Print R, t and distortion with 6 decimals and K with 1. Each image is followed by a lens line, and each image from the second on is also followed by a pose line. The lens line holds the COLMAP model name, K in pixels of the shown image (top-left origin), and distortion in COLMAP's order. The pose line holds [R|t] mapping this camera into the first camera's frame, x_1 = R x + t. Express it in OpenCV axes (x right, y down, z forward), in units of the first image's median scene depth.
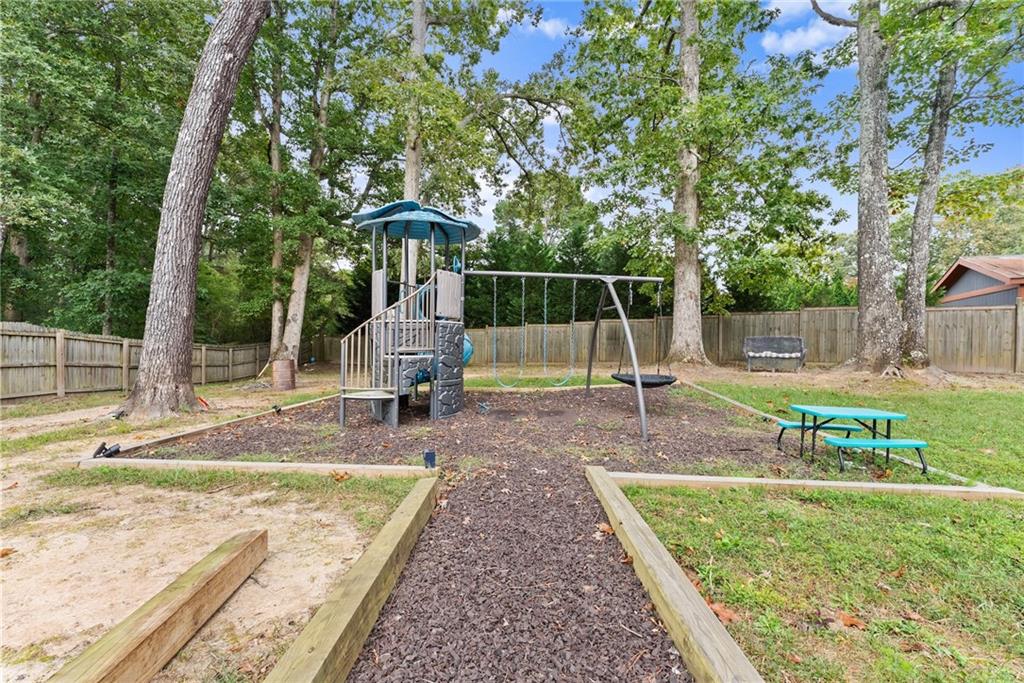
lens RADIAL K [[414.2, 0, 513.3], [0, 414.2, 341.0], [0, 0, 1]] dist [0.000201, -0.000262]
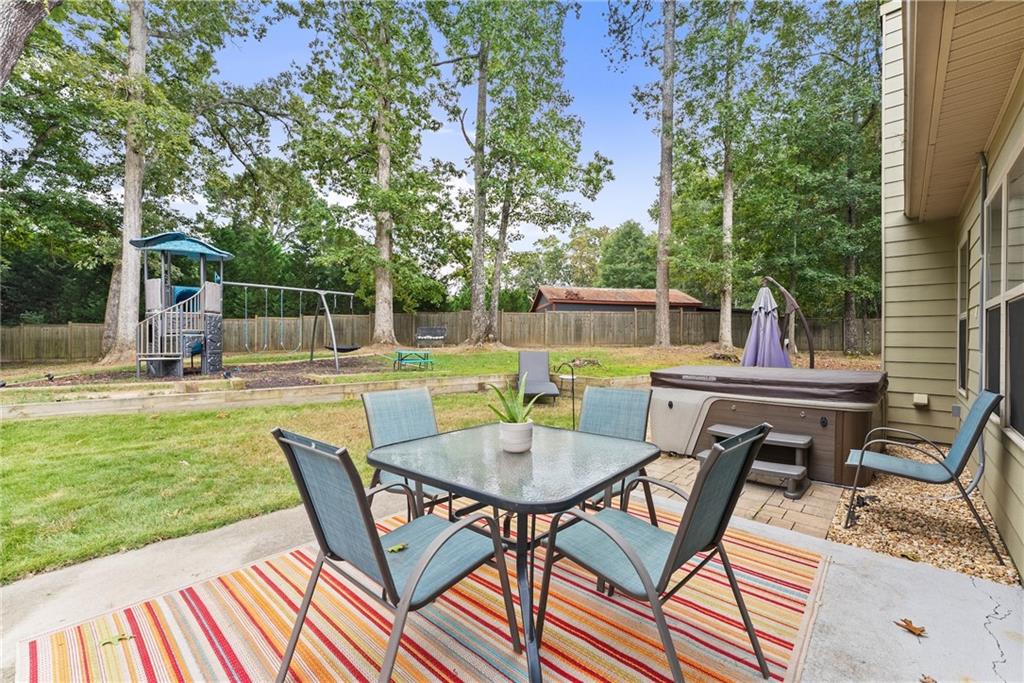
lens RADIAL K [[414.2, 0, 513.3], [0, 414.2, 341.0], [0, 0, 1]] dist [0.000201, -0.000262]
pose [[0.820810, -0.011909, 0.571077, -0.067337], [0.005295, 0.999898, 0.013241, 0.023877], [-0.571177, -0.007844, 0.820789, -0.552701]]
